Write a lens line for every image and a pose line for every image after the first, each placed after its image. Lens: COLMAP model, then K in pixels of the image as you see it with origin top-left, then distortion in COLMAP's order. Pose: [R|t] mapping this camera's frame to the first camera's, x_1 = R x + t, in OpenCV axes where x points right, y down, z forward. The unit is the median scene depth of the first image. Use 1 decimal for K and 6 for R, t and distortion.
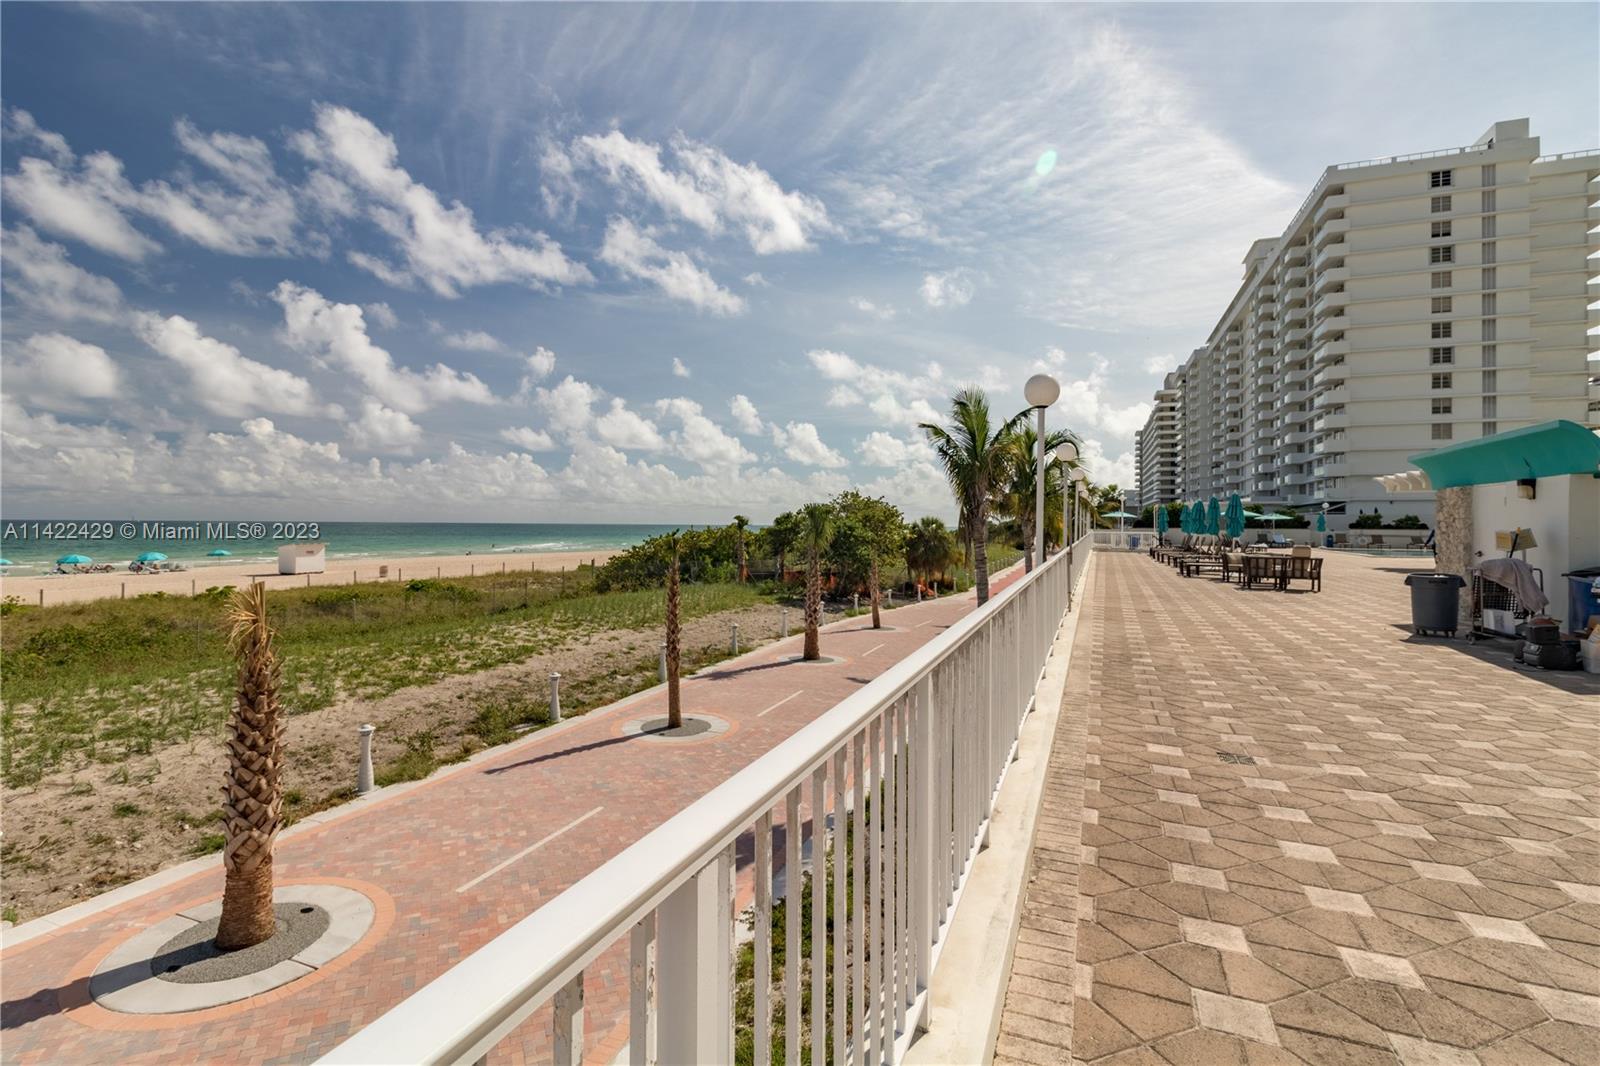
lens RADIAL K [[792.8, 0, 792.9], [0, 792.8, 534.0], [0, 0, 1]] dist [0.031689, 0.001025]
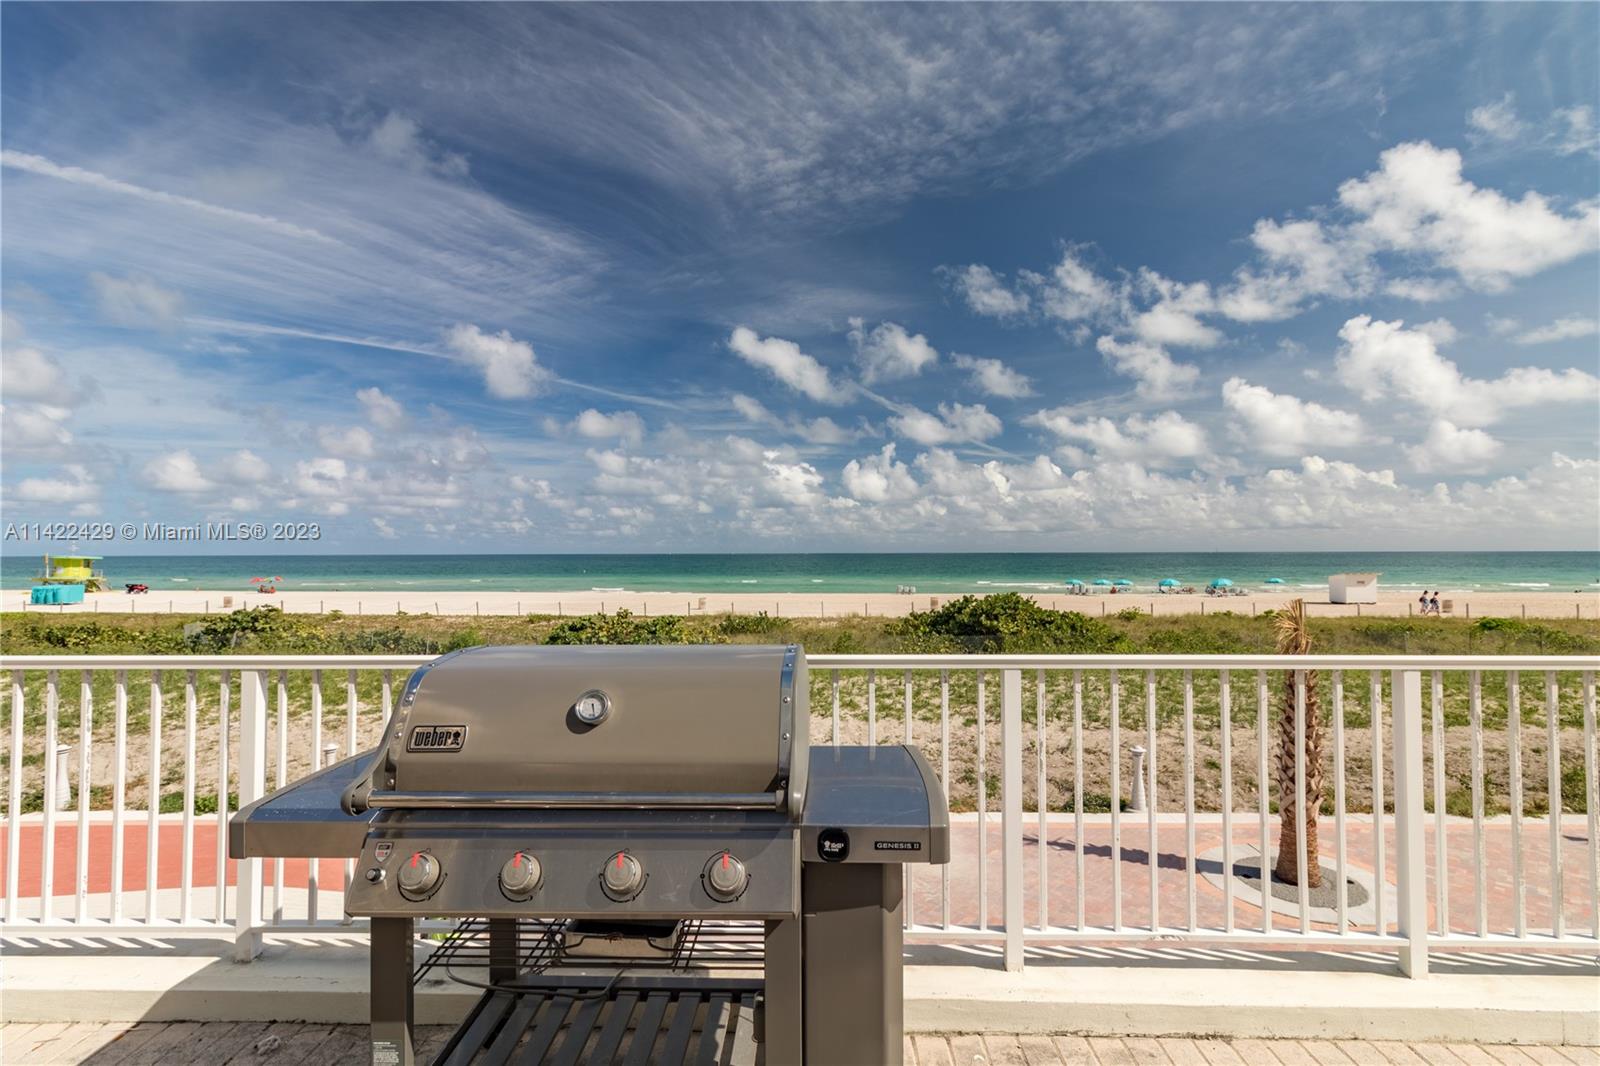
lens RADIAL K [[792.8, 0, 792.9], [0, 792.8, 534.0], [0, 0, 1]] dist [0.031689, 0.001025]
pose [[0.398320, -0.027518, -0.916834, 0.062475], [-0.007220, 0.999425, -0.033133, 0.001165], [0.917218, 0.019817, 0.397892, -0.081895]]
